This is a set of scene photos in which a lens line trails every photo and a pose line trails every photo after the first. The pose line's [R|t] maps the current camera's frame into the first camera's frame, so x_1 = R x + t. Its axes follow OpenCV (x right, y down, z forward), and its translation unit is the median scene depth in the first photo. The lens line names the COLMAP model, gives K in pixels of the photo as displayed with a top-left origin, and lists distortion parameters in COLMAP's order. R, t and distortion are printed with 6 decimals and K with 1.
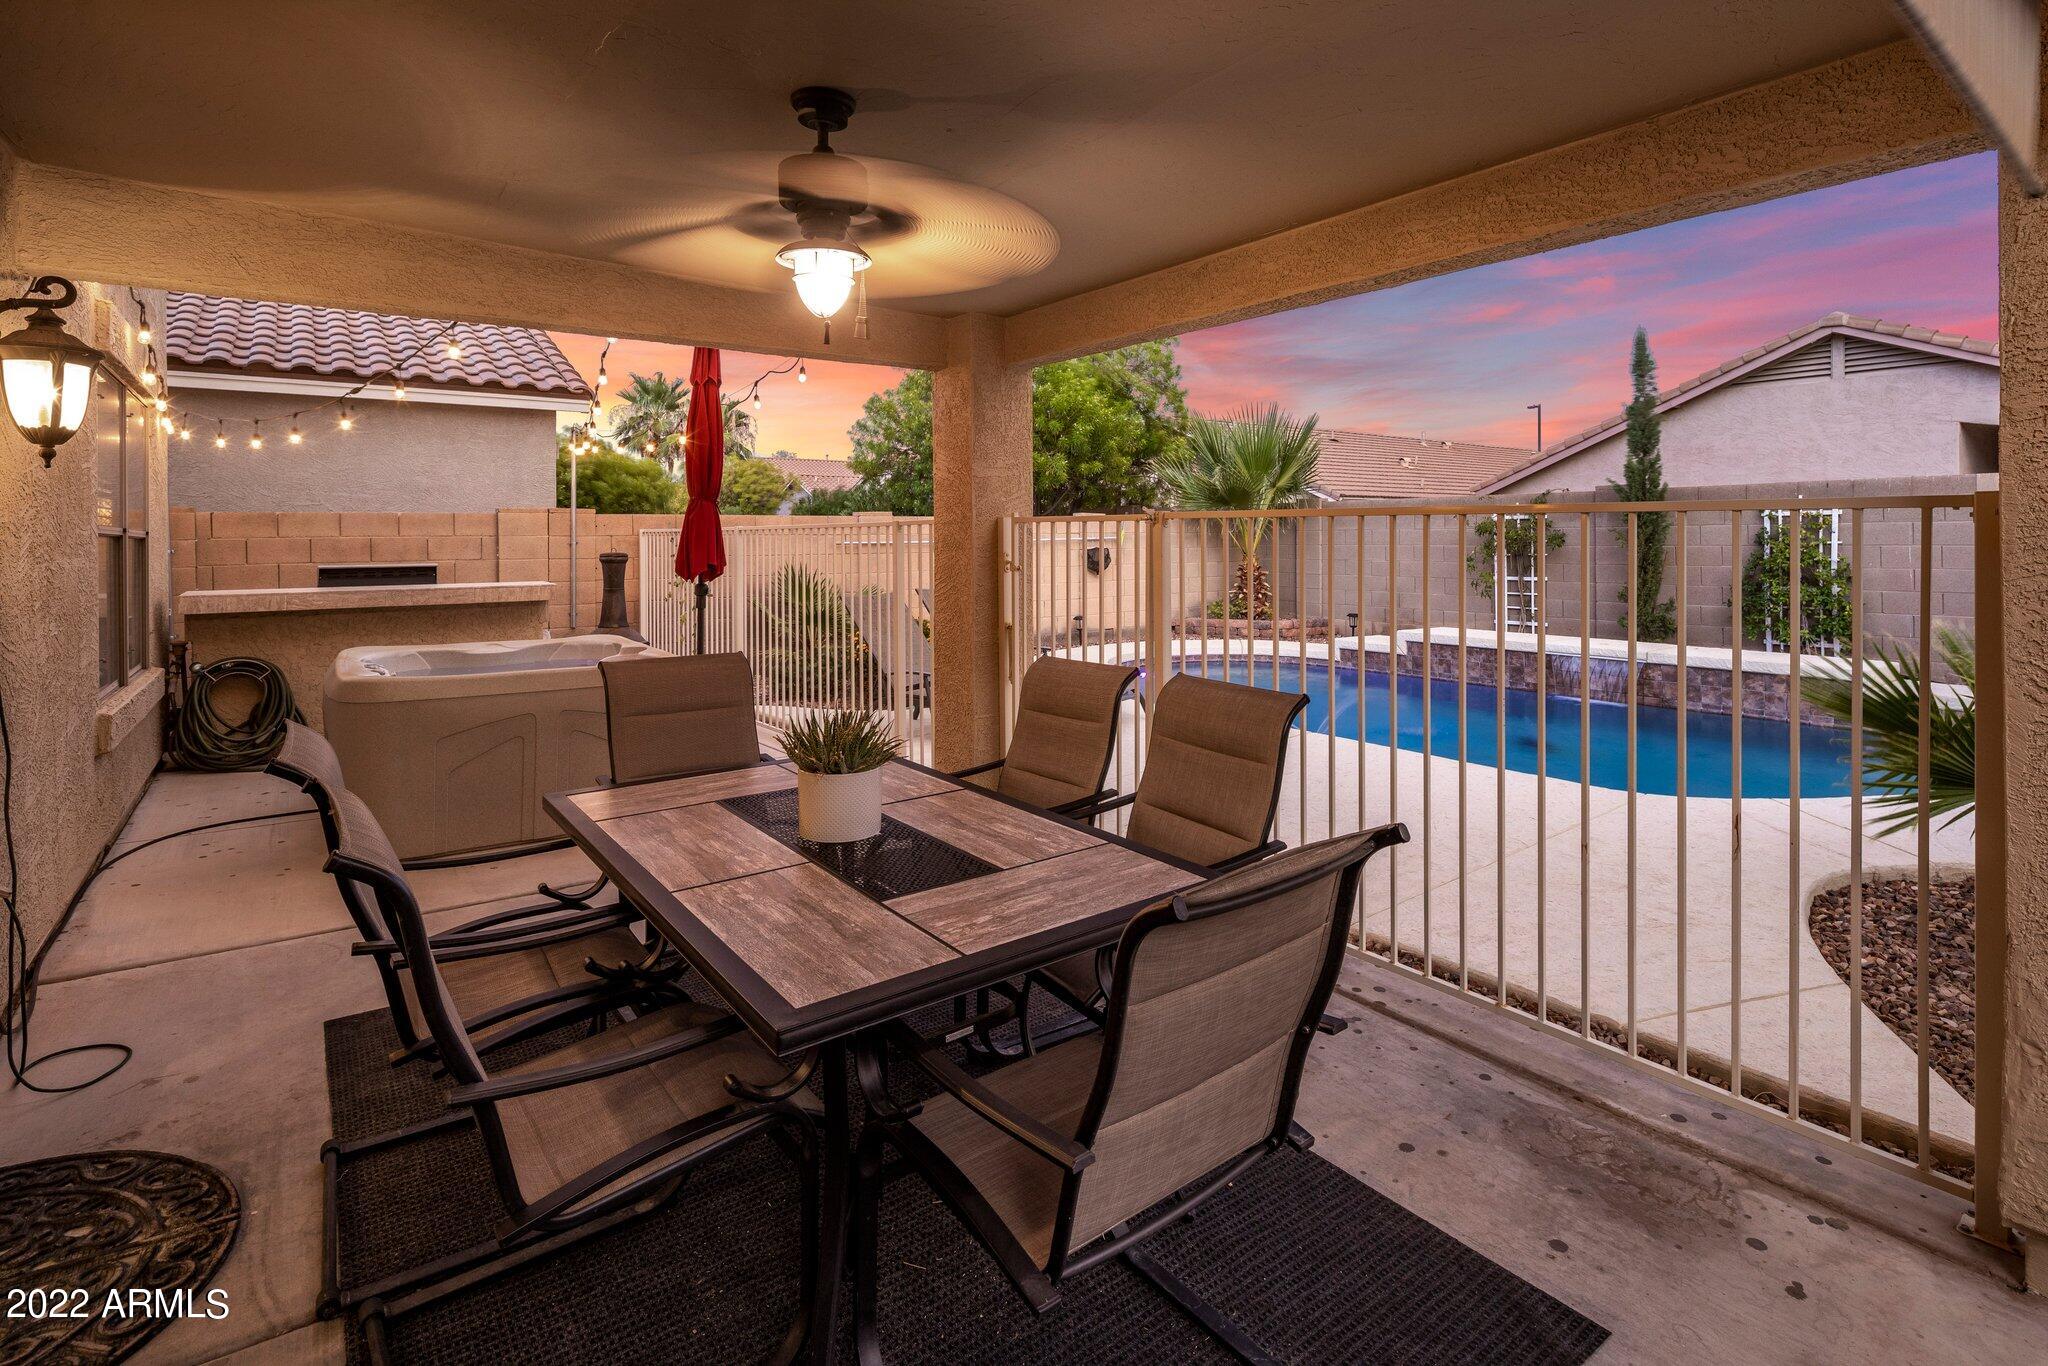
lens RADIAL K [[984.5, 0, 1028.6], [0, 984.5, 539.6], [0, 0, 1]] dist [-0.000302, -0.002553]
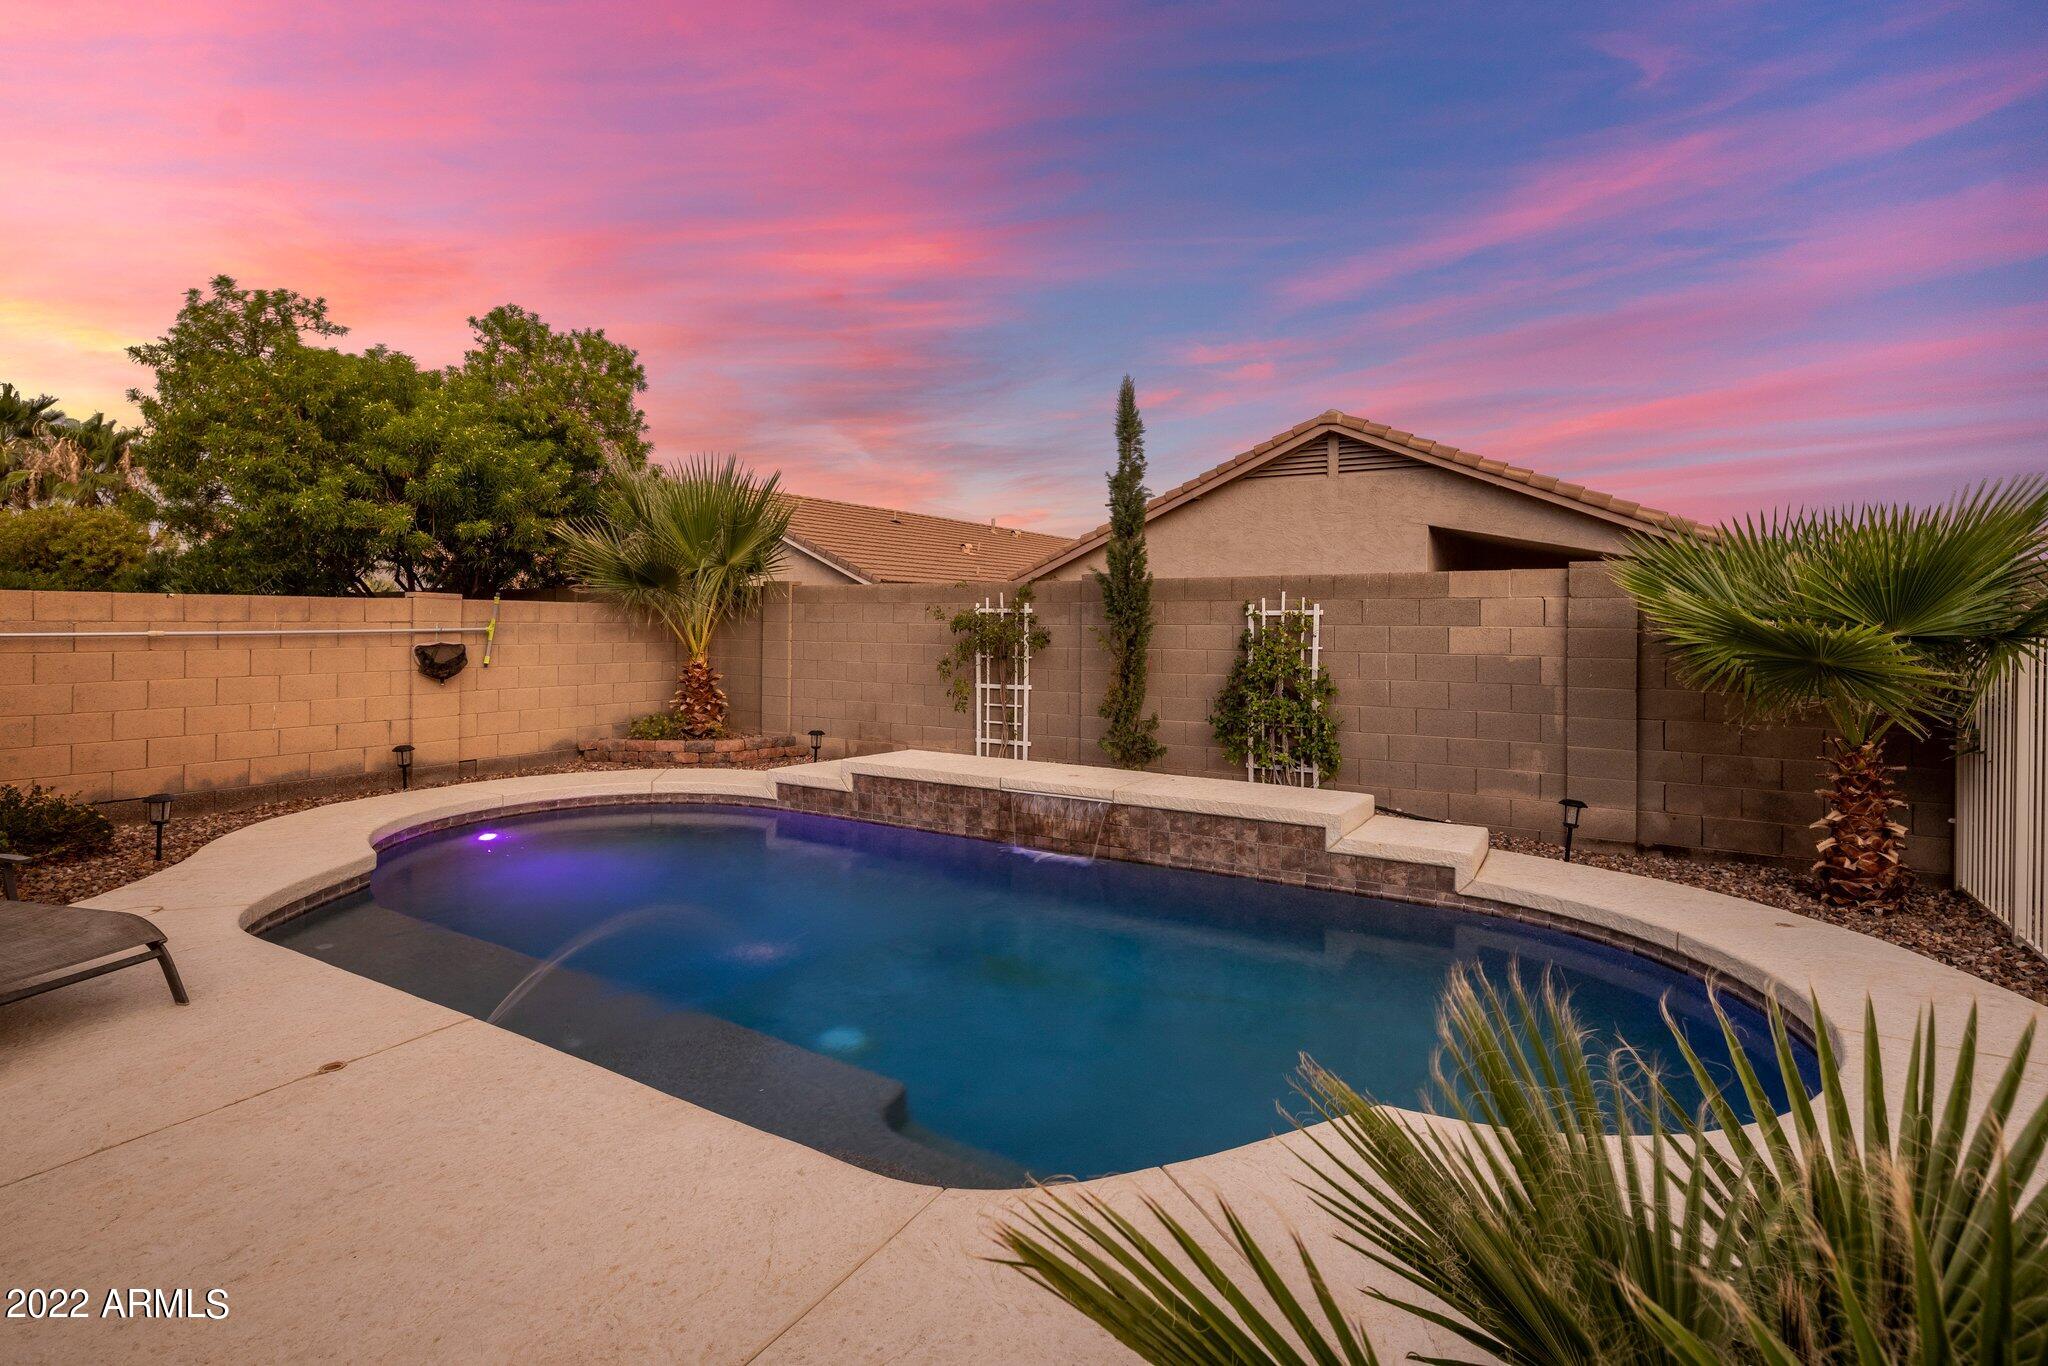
lens RADIAL K [[982.9, 0, 1033.4], [0, 982.9, 629.1], [0, 0, 1]] dist [0.002503, -0.000094]
pose [[0.927155, 0.011103, 0.374512, 0.224787], [-0.012934, 0.999914, 0.002375, -0.010084], [-0.374454, -0.007046, 0.927219, 0.248125]]
